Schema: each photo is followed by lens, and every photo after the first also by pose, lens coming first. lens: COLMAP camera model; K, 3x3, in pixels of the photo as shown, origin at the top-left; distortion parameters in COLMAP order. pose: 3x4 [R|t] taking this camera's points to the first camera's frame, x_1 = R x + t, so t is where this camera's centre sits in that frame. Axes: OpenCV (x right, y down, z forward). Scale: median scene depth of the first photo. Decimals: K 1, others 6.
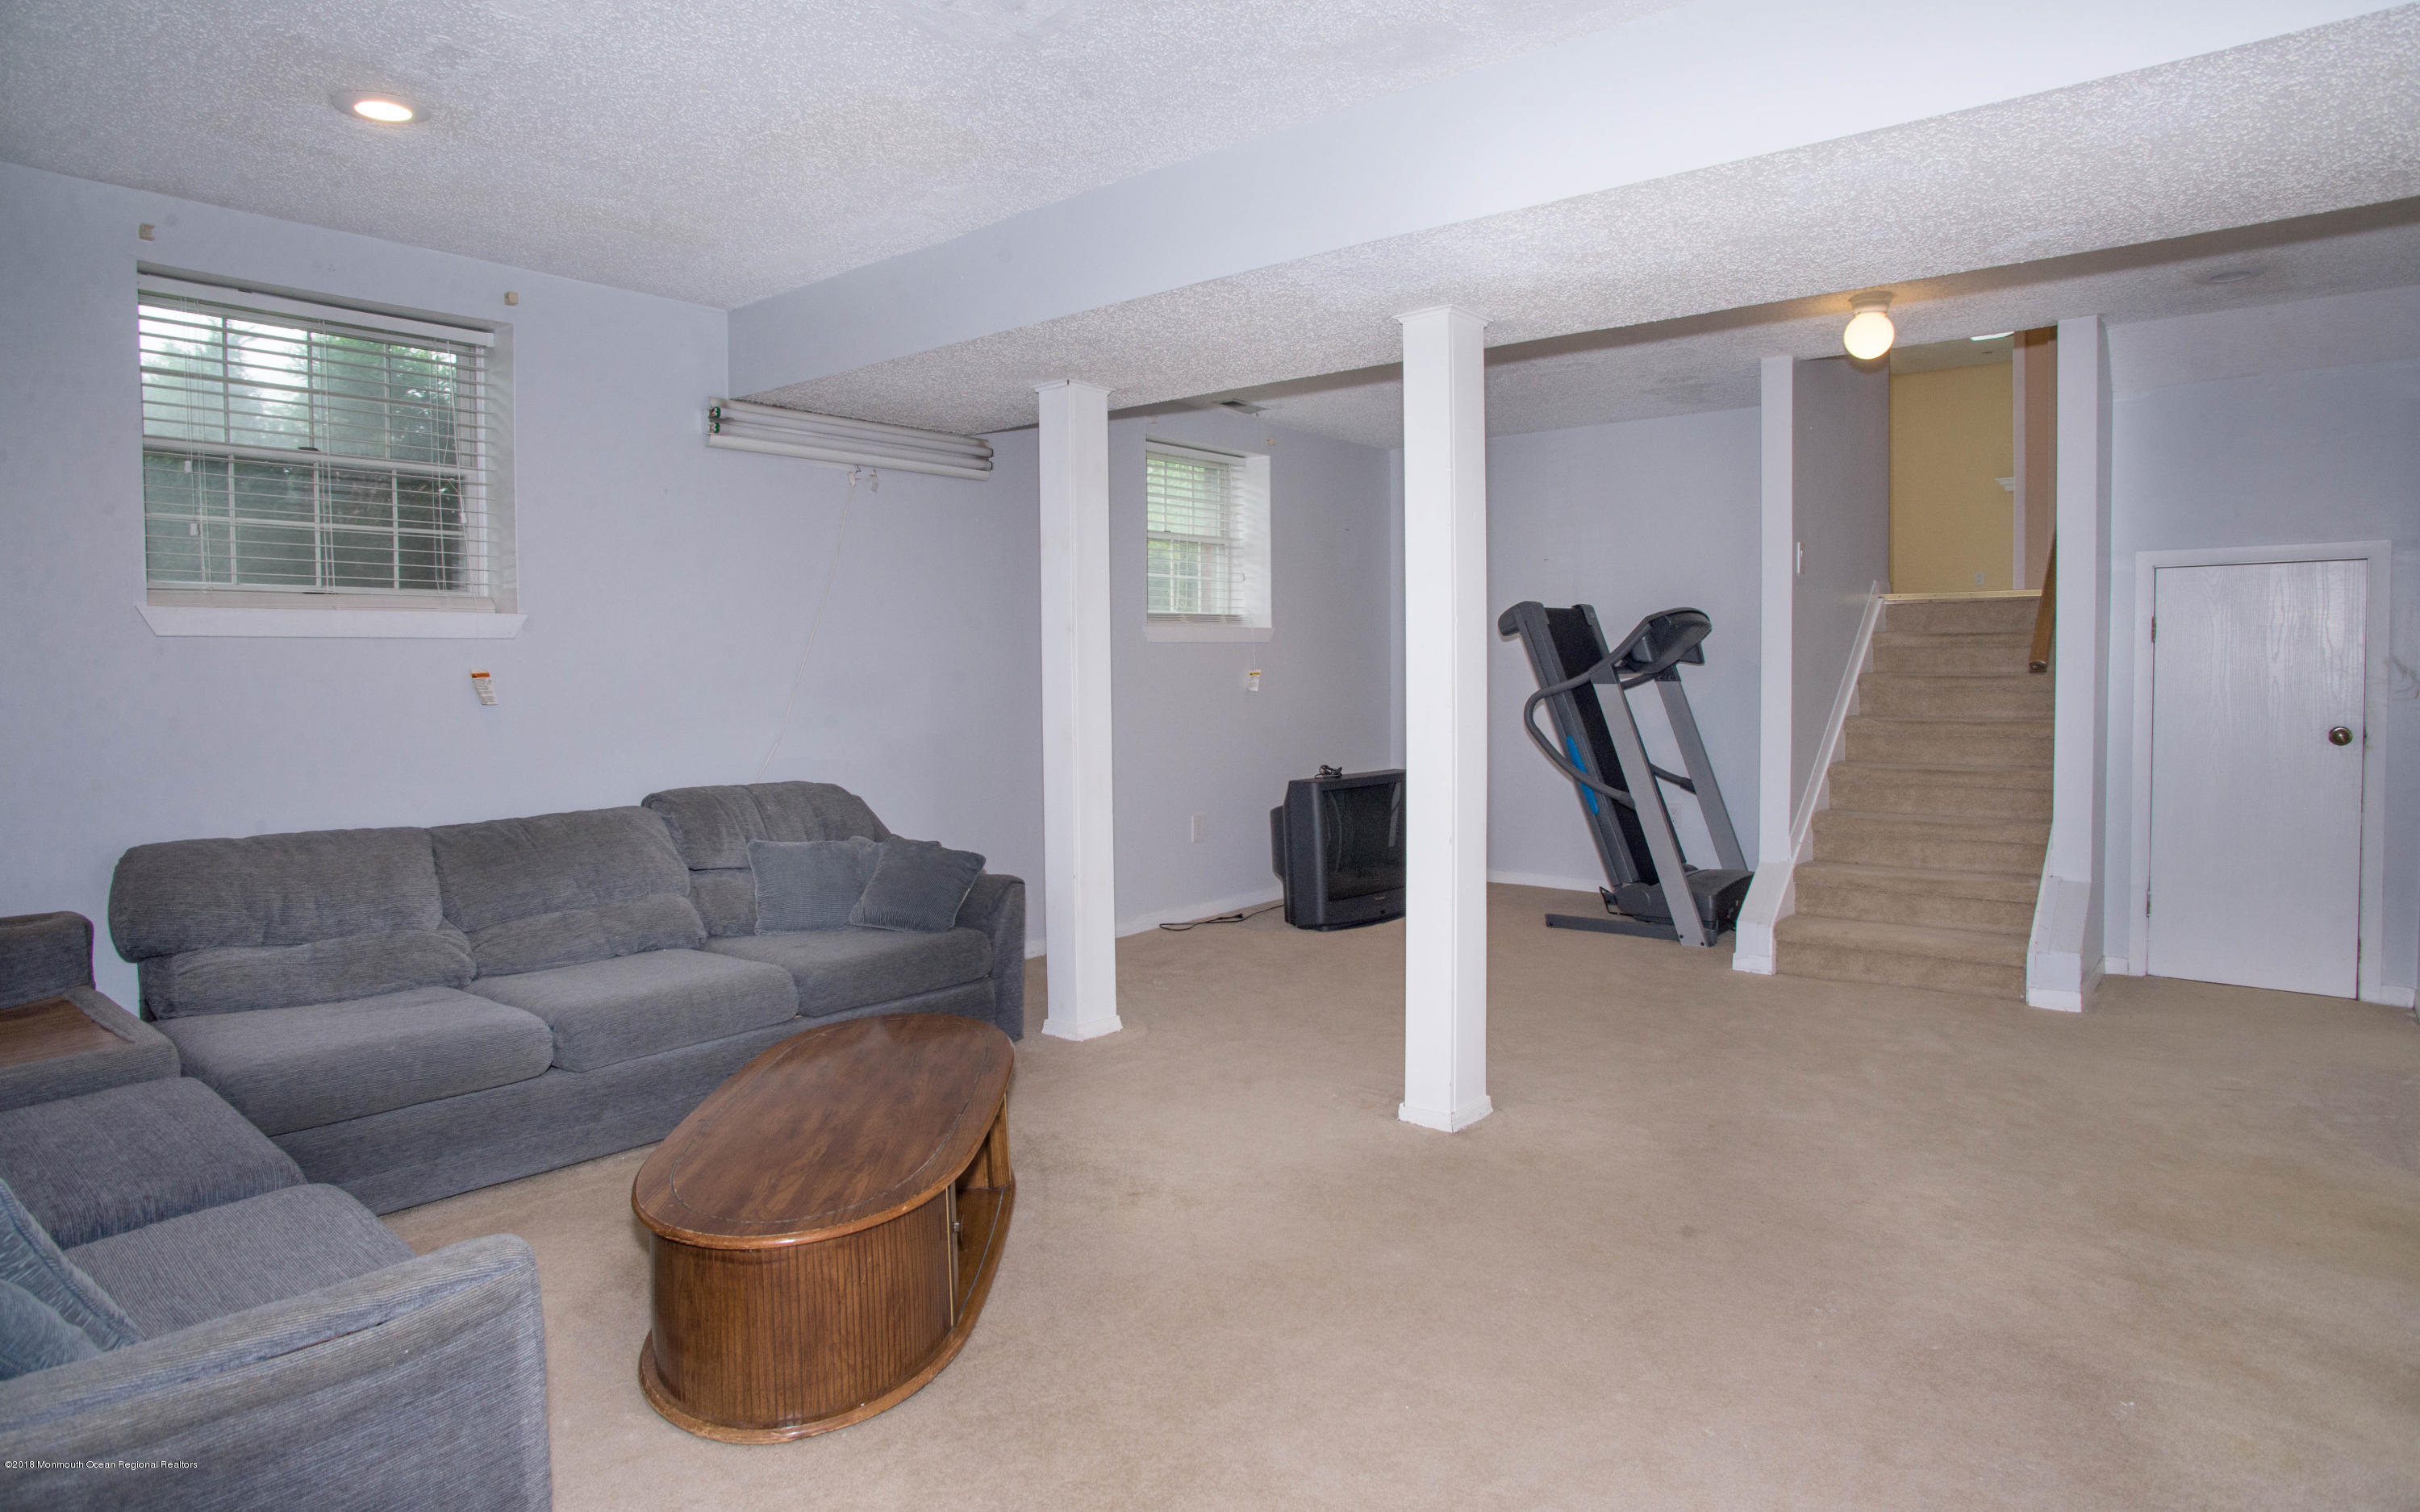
lens RADIAL K [[1400.5, 0, 1209.3], [0, 1400.5, 742.0], [0, 0, 1]] dist [0.001055, 0.000237]
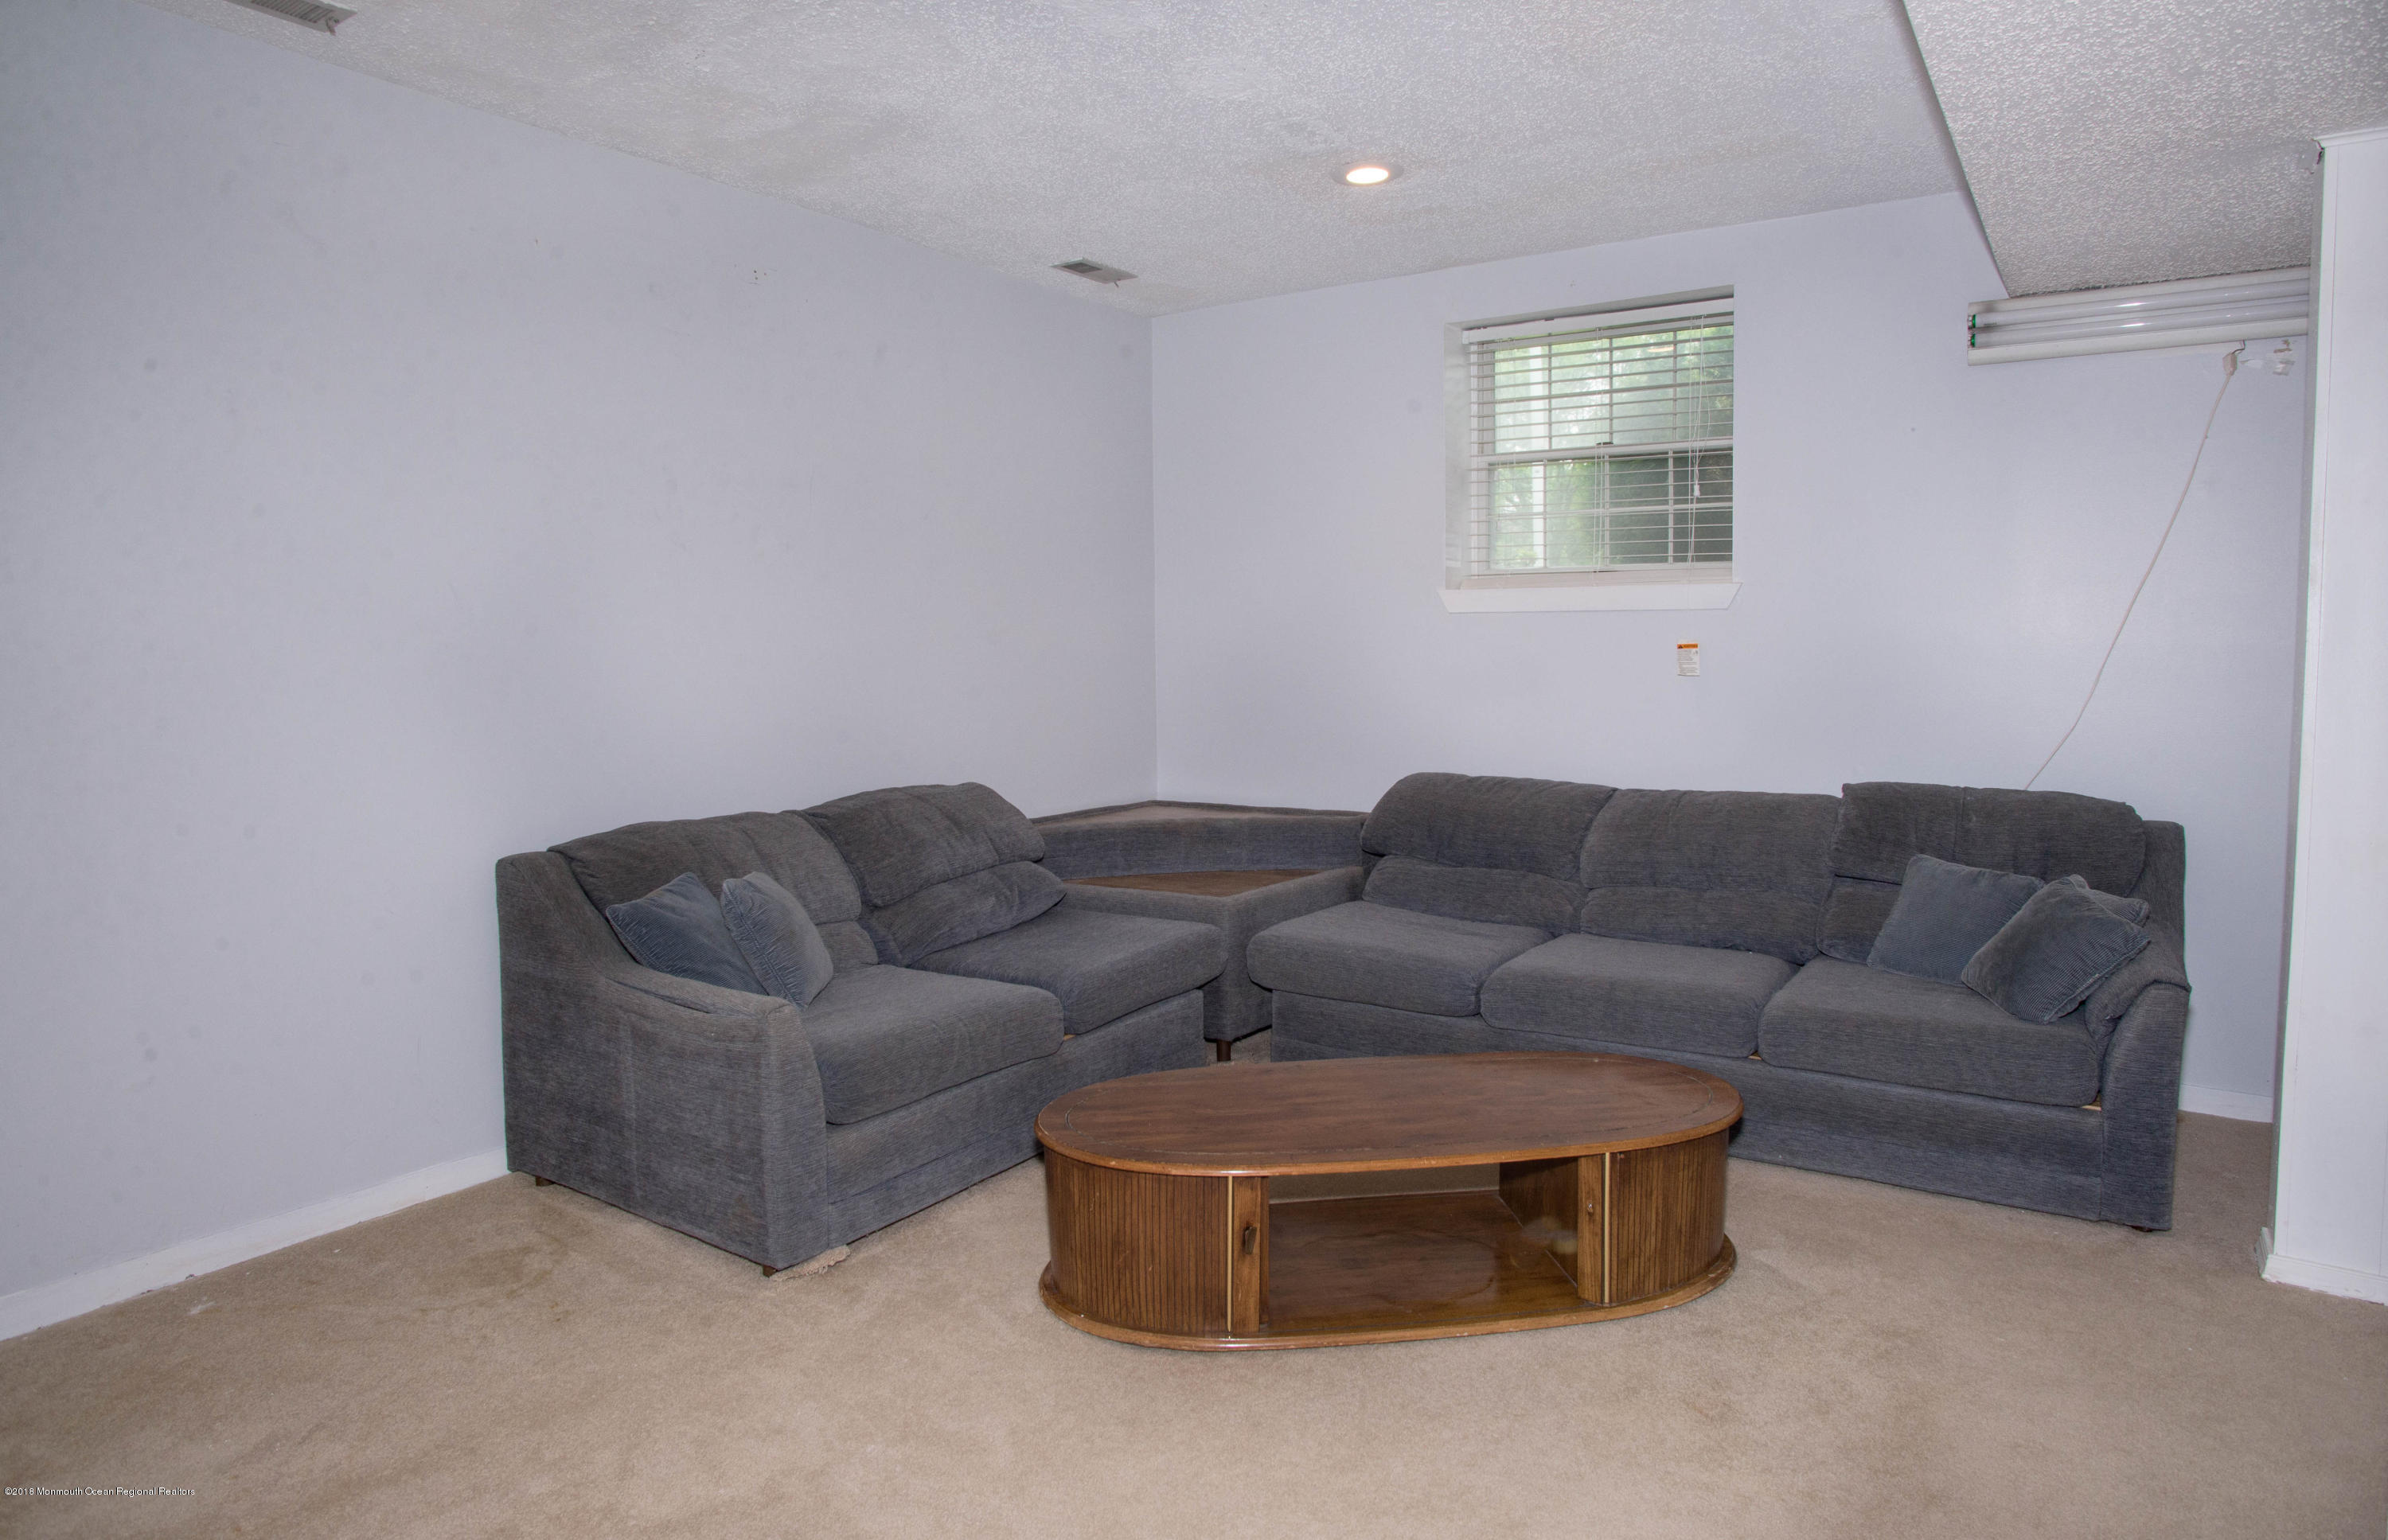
lens RADIAL K [[1451.9, 0, 1194.0], [0, 1451.9, 770.0], [0, 0, 1]] dist [-0.075979, 0.000034]
pose [[0.094432, 0.091700, -0.991299, 0.477636], [-0.049783, 0.994938, 0.087294, -0.031288], [0.994286, 0.041107, 0.098519, 0.546988]]
